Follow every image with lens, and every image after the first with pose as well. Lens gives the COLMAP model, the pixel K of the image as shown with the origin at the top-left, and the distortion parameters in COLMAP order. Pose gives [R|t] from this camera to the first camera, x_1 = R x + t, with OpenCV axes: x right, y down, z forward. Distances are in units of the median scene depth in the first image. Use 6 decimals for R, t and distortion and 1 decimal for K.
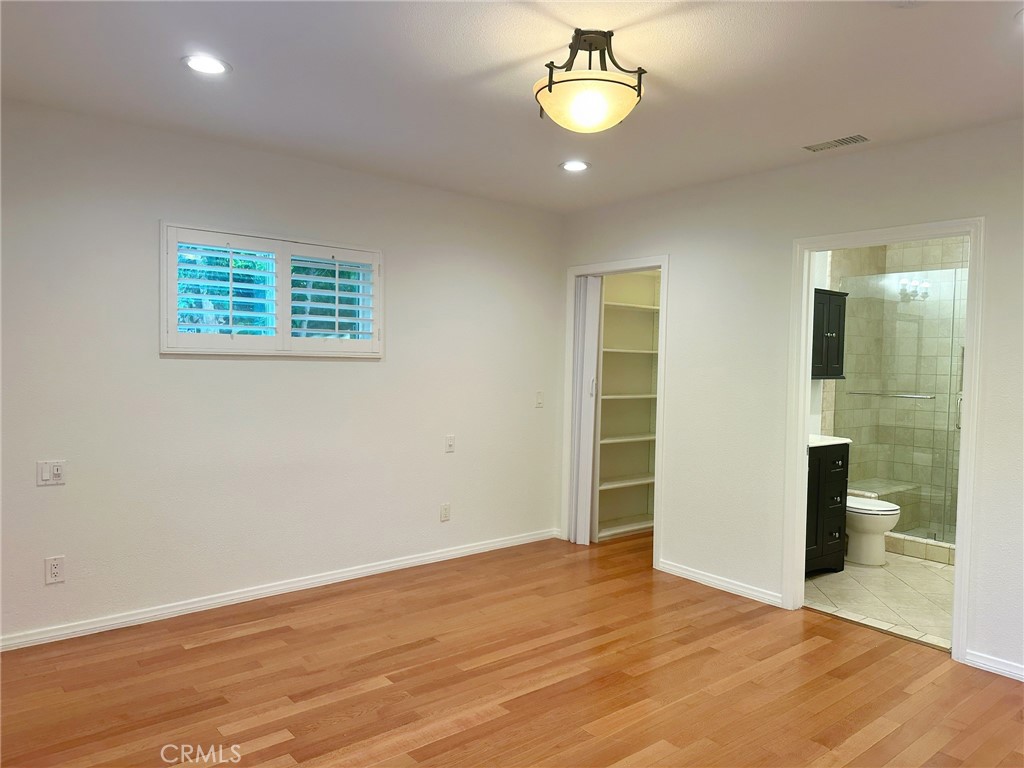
lens RADIAL K [[715.2, 0, 518.5], [0, 715.2, 385.8], [0, 0, 1]] dist [0.125307, -0.183508]
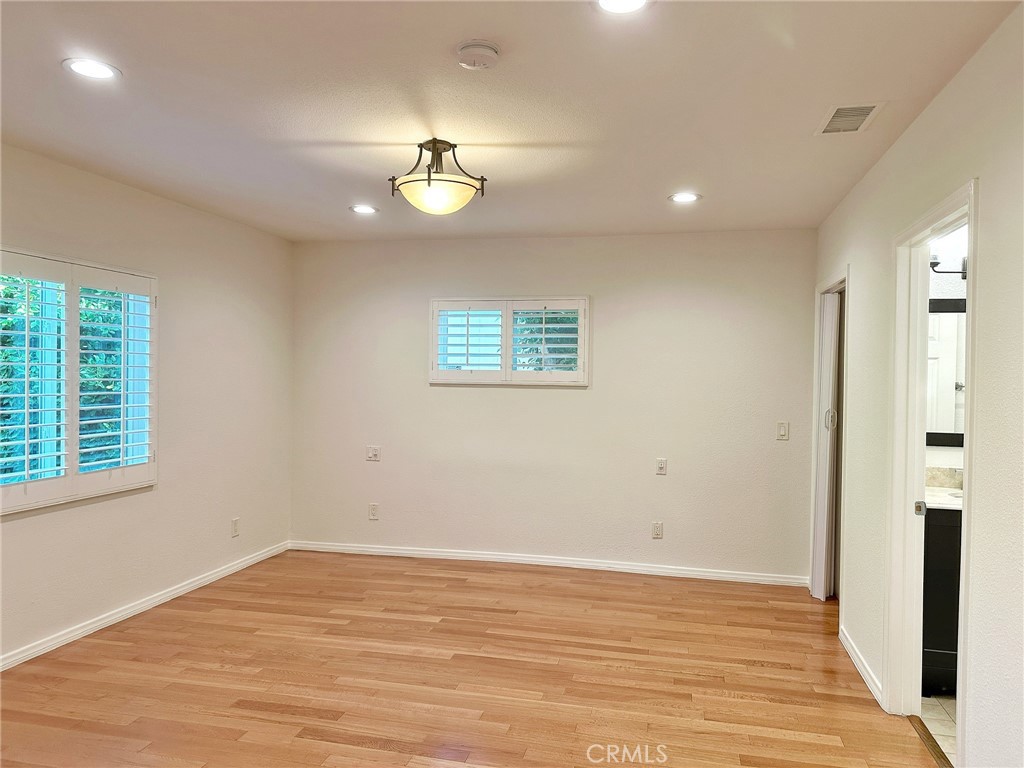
lens RADIAL K [[715.2, 0, 518.5], [0, 715.2, 385.8], [0, 0, 1]] dist [0.125307, -0.183508]
pose [[0.606587, -0.001254, -0.795016, 0.833498], [-0.033837, 0.999052, -0.027393, -0.003826], [0.794297, 0.043517, 0.605969, 0.226880]]
